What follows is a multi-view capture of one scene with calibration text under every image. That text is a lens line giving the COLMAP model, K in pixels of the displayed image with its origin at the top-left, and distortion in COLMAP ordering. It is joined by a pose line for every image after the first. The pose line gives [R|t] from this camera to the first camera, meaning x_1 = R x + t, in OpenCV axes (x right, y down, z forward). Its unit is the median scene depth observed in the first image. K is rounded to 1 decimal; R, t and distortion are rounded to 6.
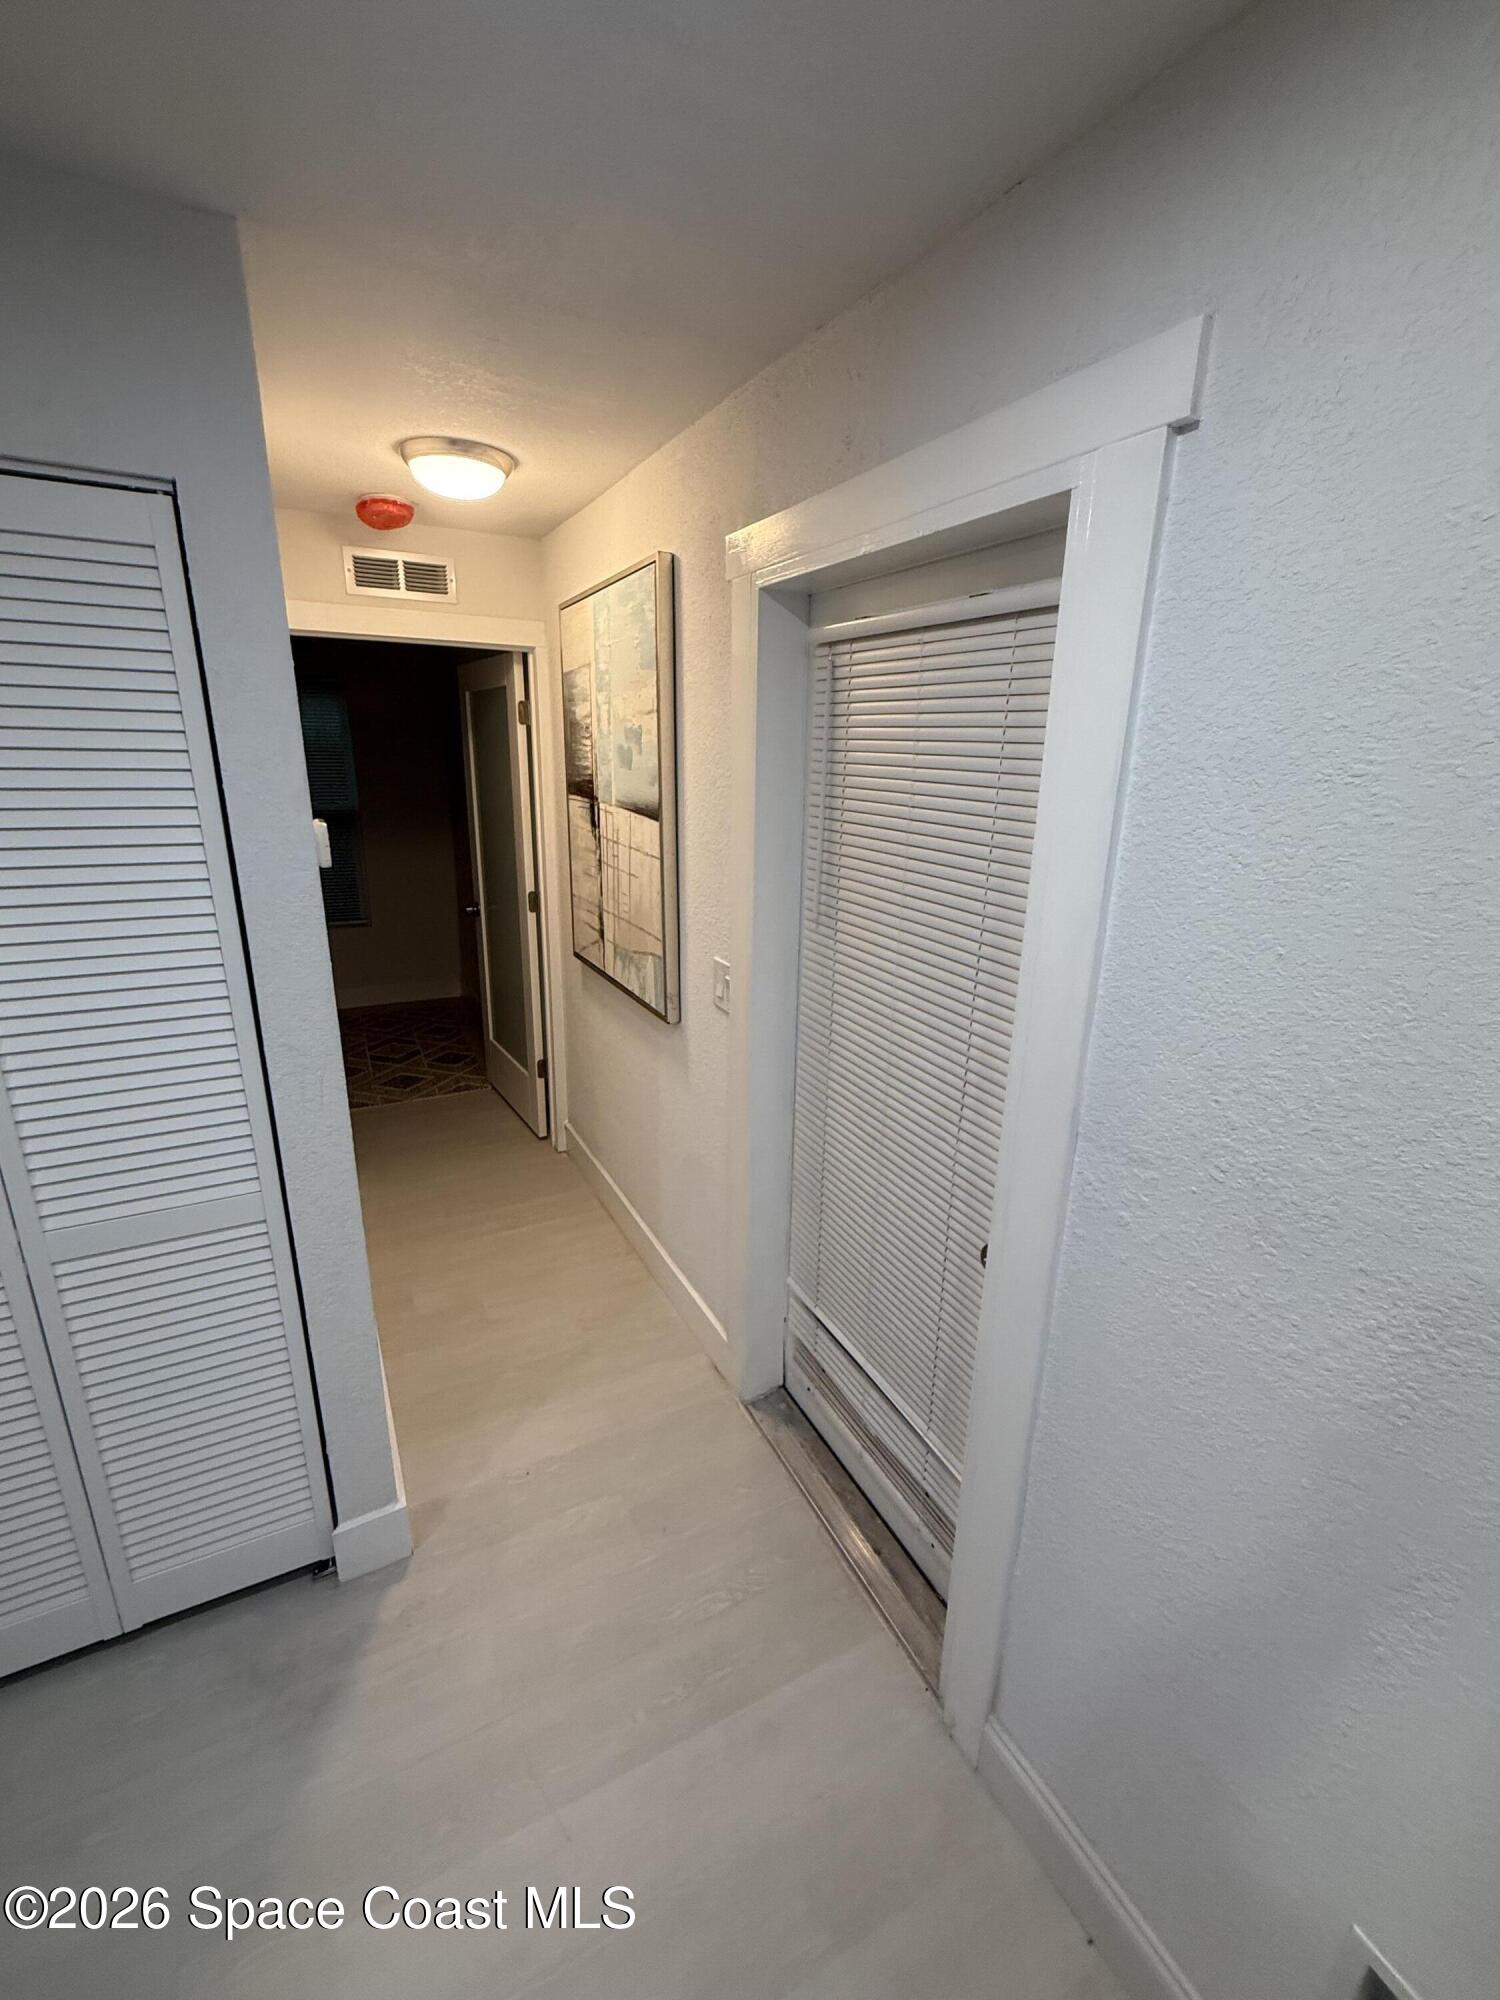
lens RADIAL K [[837.0, 0, 755.7], [0, 837.0, 1001.2], [0, 0, 1]] dist [0.000733, 0.000171]
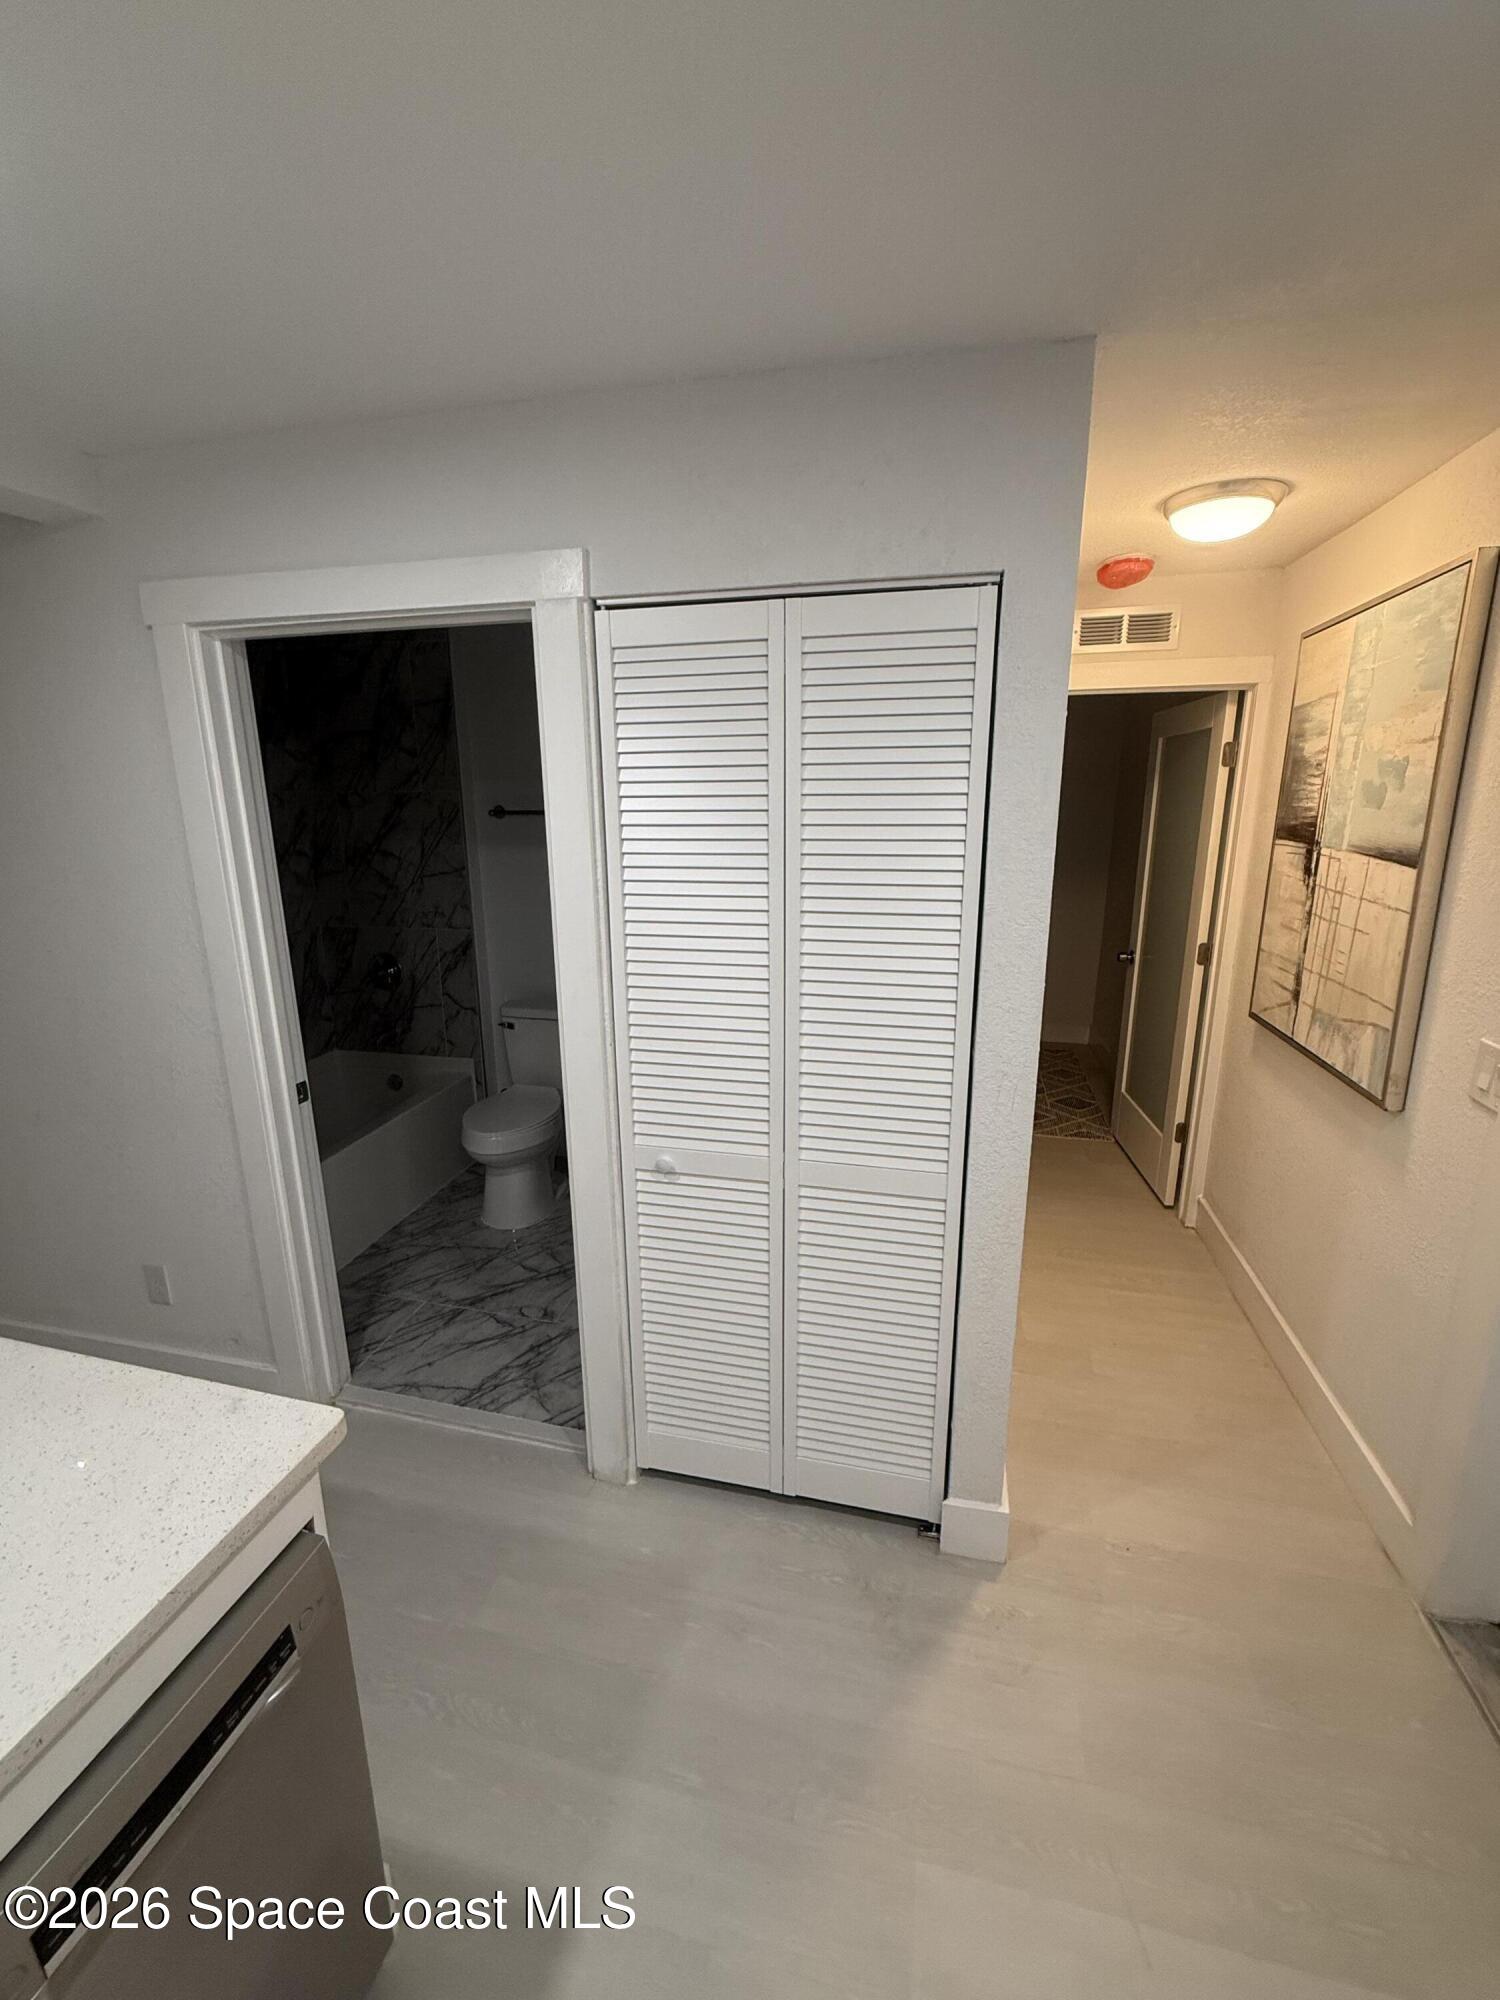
lens RADIAL K [[836.7, 0, 741.3], [0, 836.7, 1002.2], [0, 0, 1]] dist [0.001114, 0.000286]
pose [[0.751432, 0.130610, -0.646754, -0.056170], [-0.168395, 0.985714, 0.003412, 0.023462], [0.637960, 0.106346, 0.762691, -0.045366]]
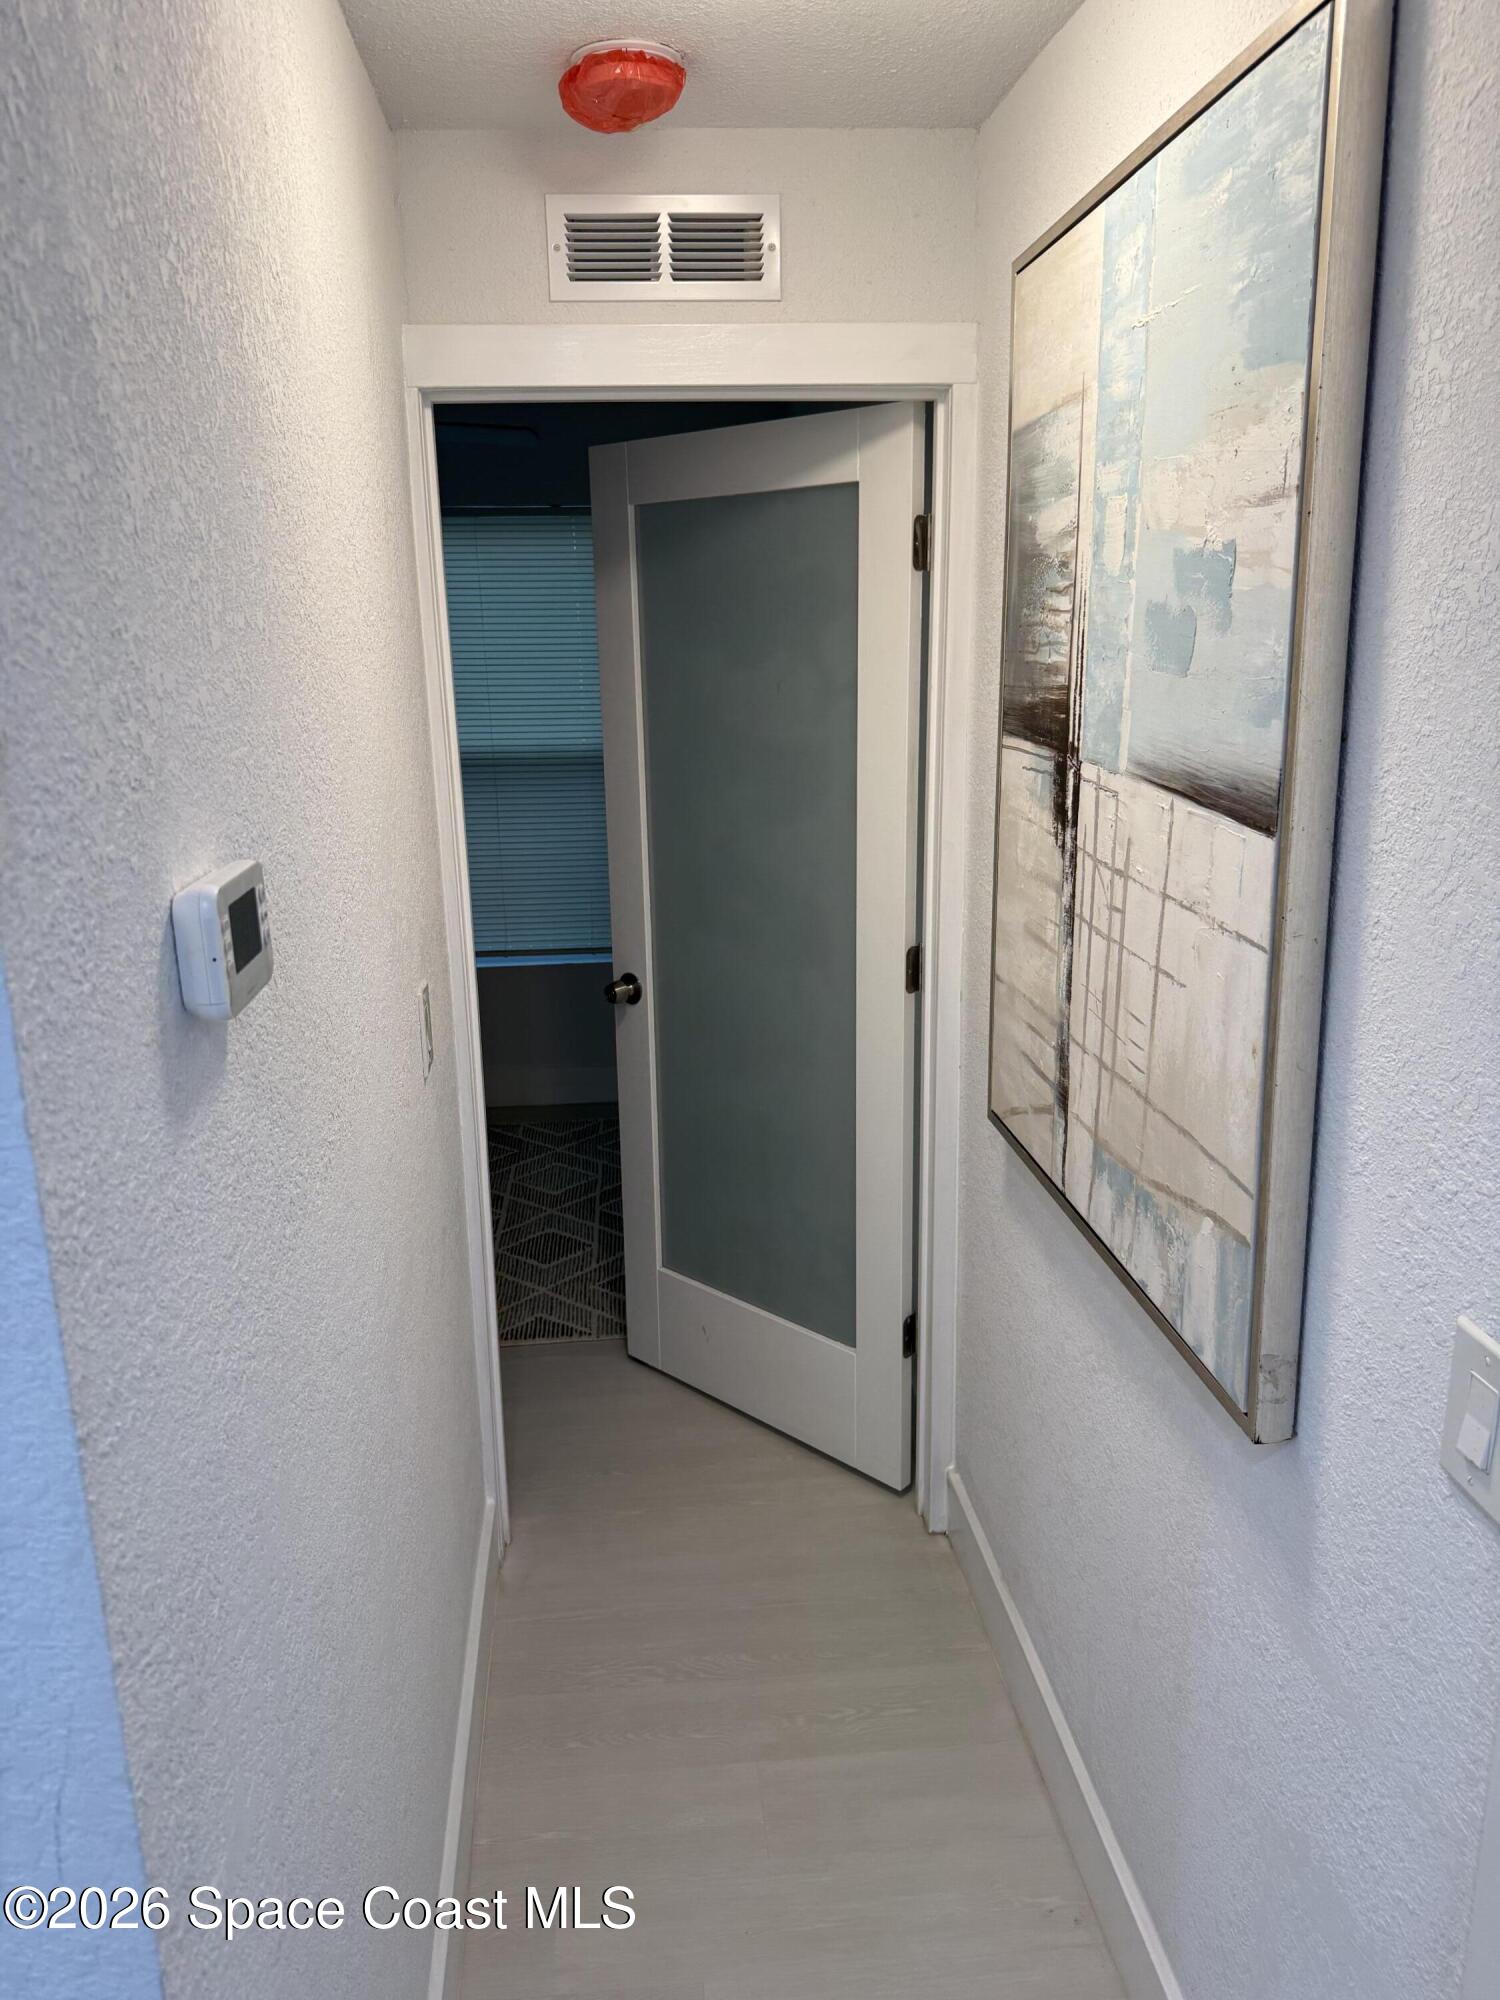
lens RADIAL K [[1396.5, 0, 750.0], [0, 1396.5, 1000.0], [0, 0, 1]] dist [0.115098, -0.185483]
pose [[0.923694, 0.059741, -0.378445, -0.080395], [-0.070503, 0.997404, -0.014632, -0.113050], [0.376588, 0.040197, 0.925508, 0.370239]]
